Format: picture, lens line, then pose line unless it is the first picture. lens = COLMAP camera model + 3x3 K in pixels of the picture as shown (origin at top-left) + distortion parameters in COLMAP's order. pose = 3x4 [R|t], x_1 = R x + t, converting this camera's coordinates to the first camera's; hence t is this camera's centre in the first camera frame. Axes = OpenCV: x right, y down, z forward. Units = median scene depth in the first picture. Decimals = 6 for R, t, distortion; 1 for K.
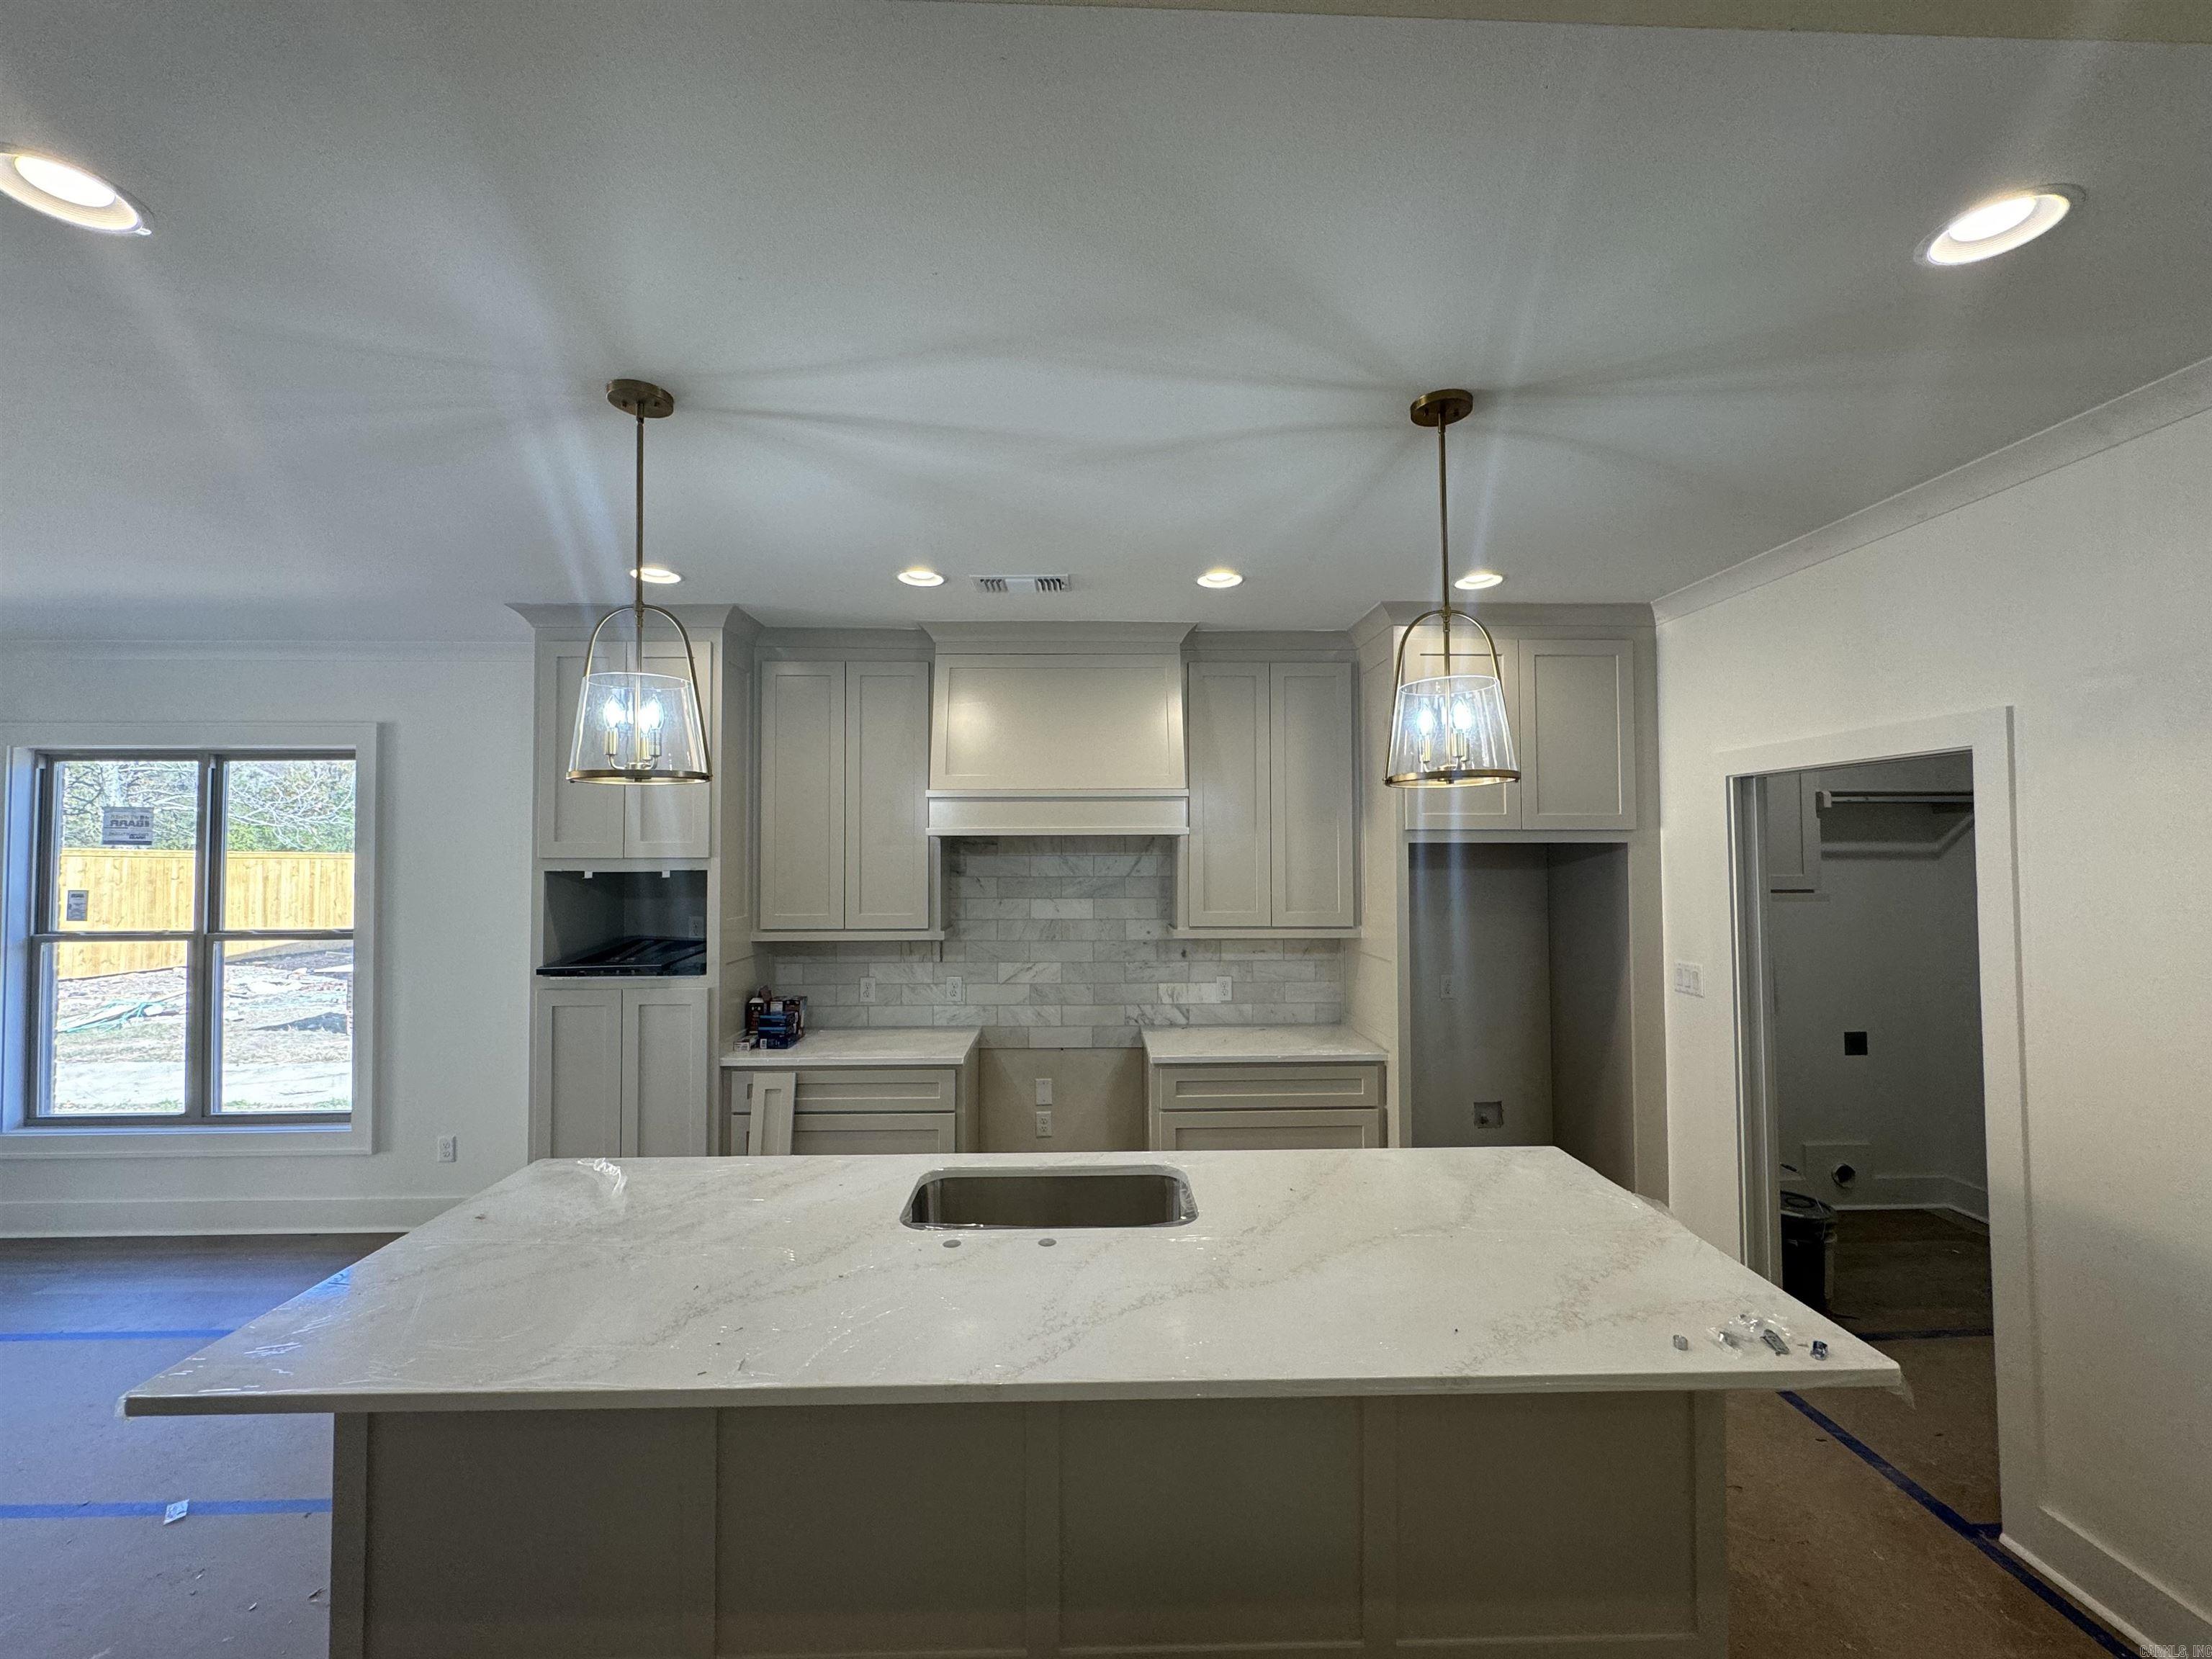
lens RADIAL K [[882.2, 0, 1100.8], [0, 882.2, 830.3], [0, 0, 1]] dist [0.001143, -0.000055]
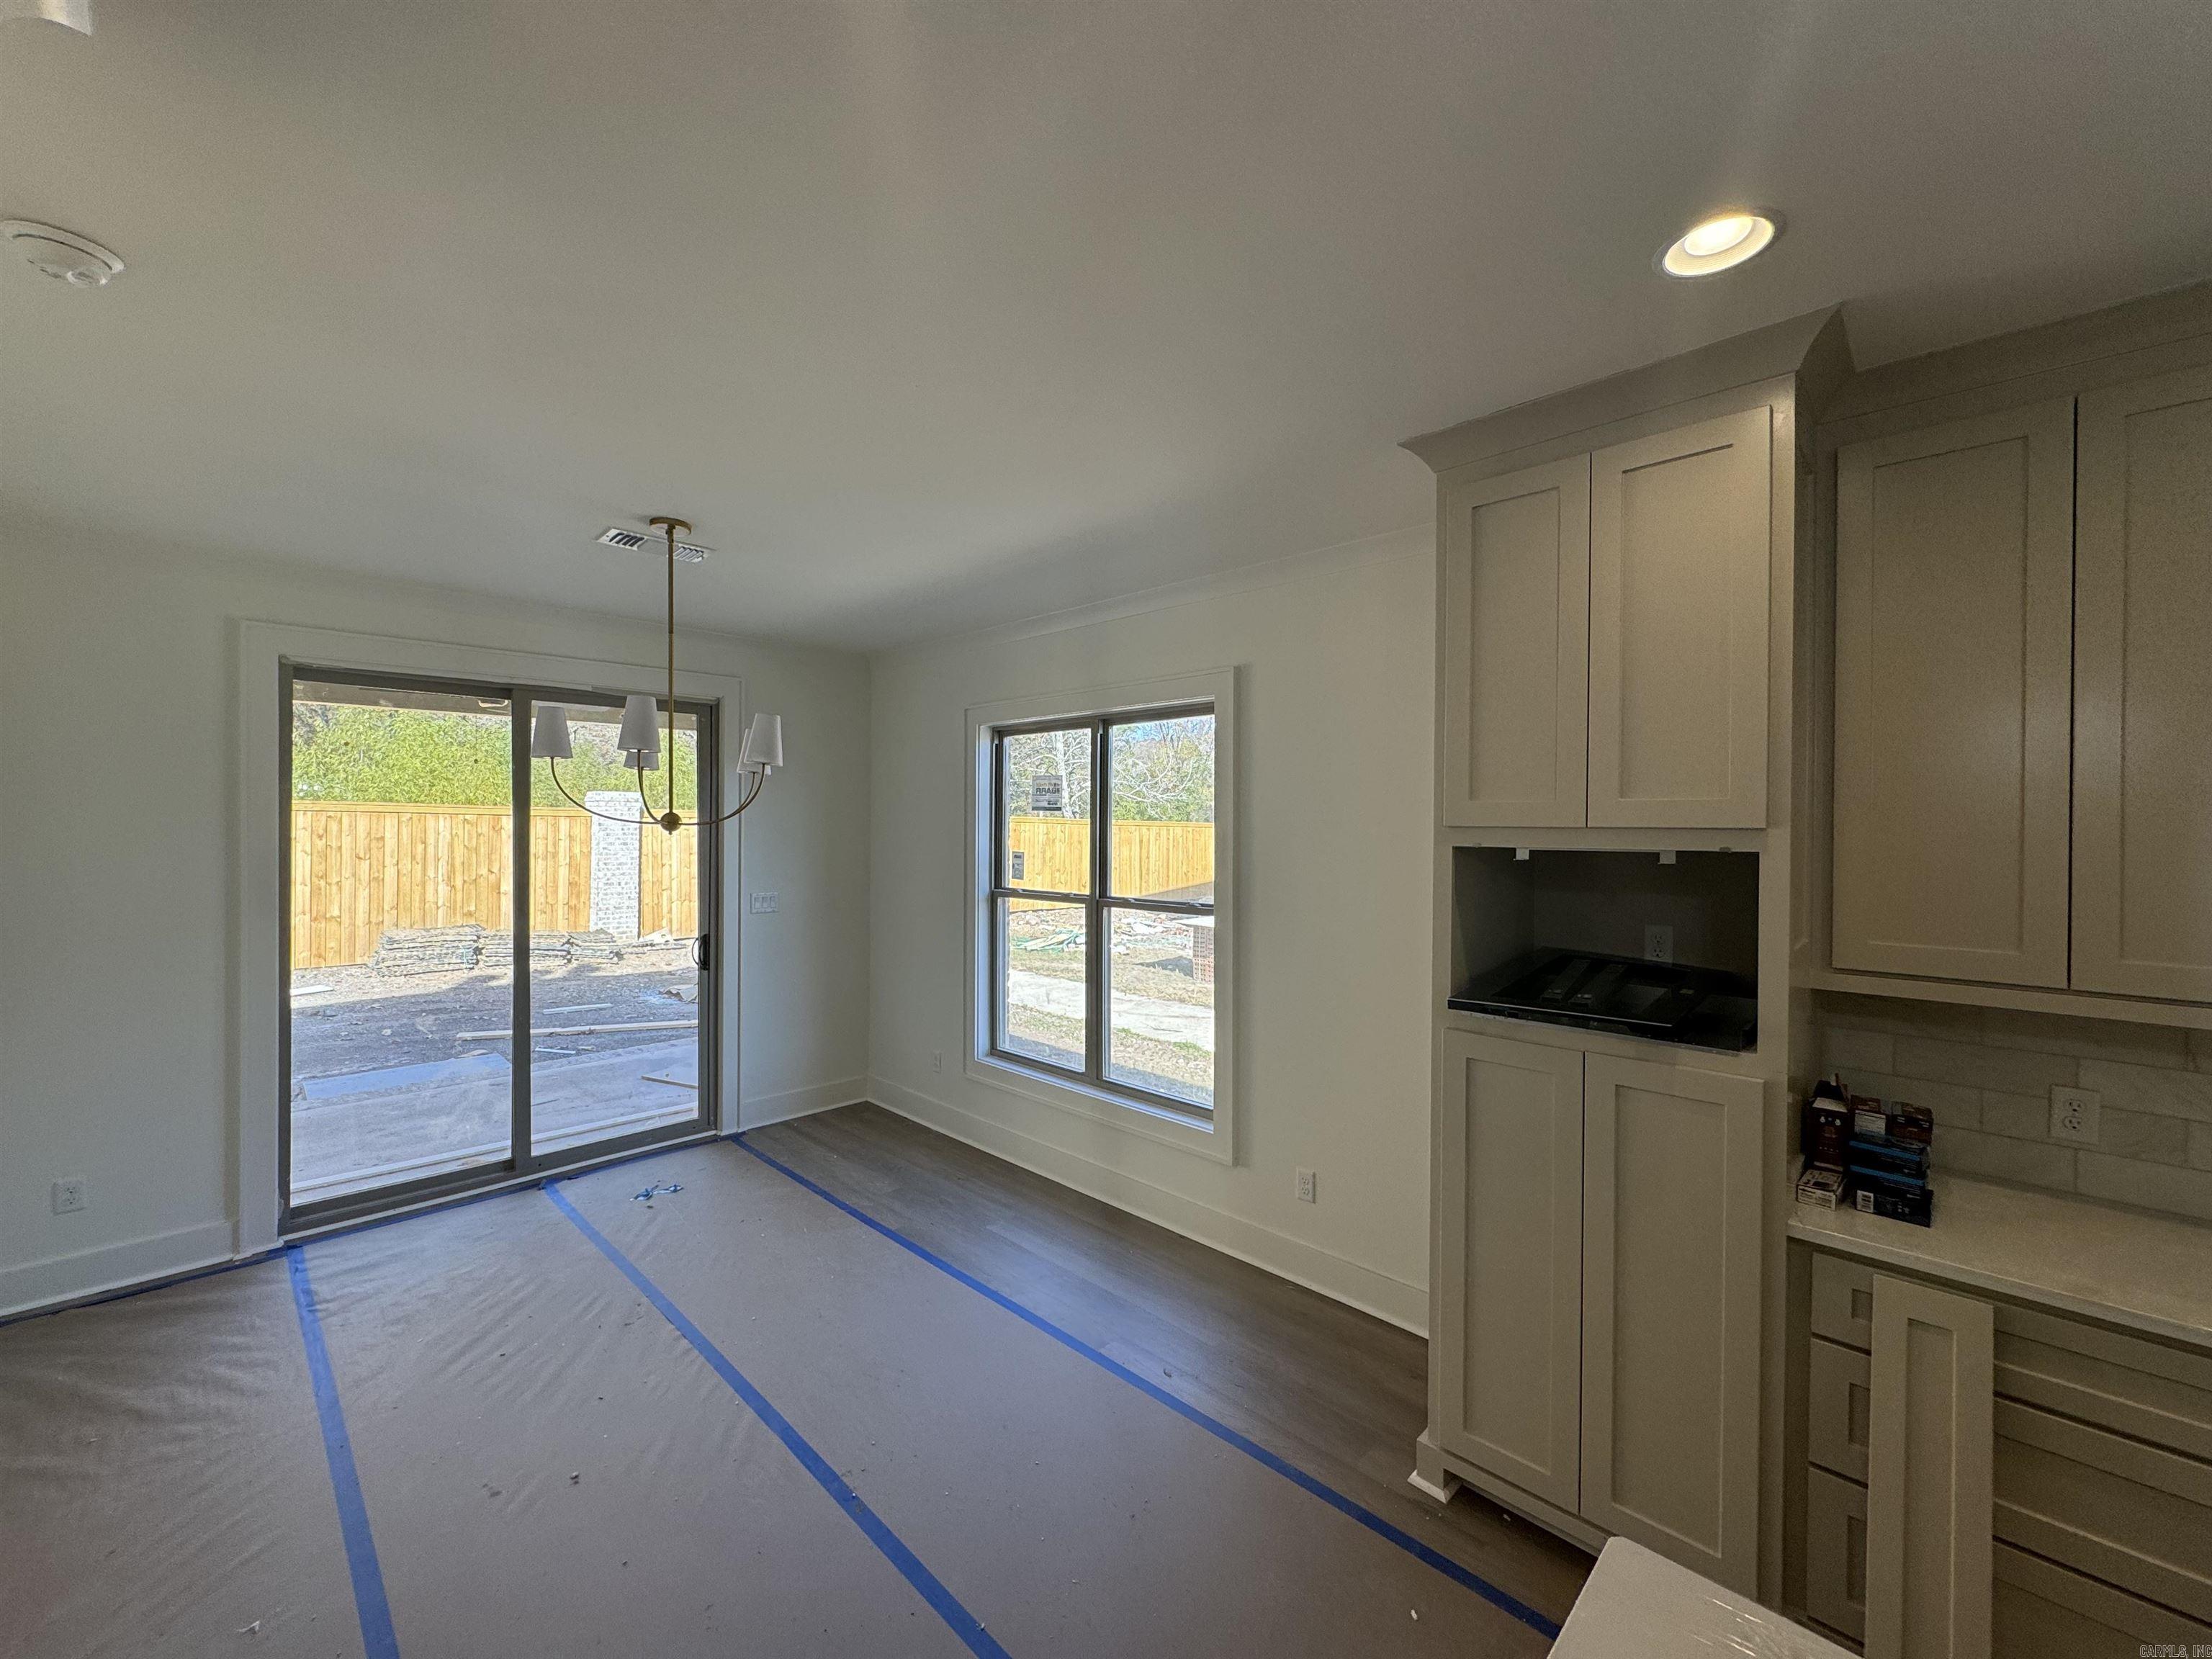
lens RADIAL K [[882.2, 0, 1100.8], [0, 882.2, 830.3], [0, 0, 1]] dist [0.001143, -0.000055]
pose [[0.694591, 0.012257, -0.719300, -0.289167], [0.010782, 0.999565, 0.027444, 0.011588], [0.719324, -0.026818, 0.694157, 0.307029]]
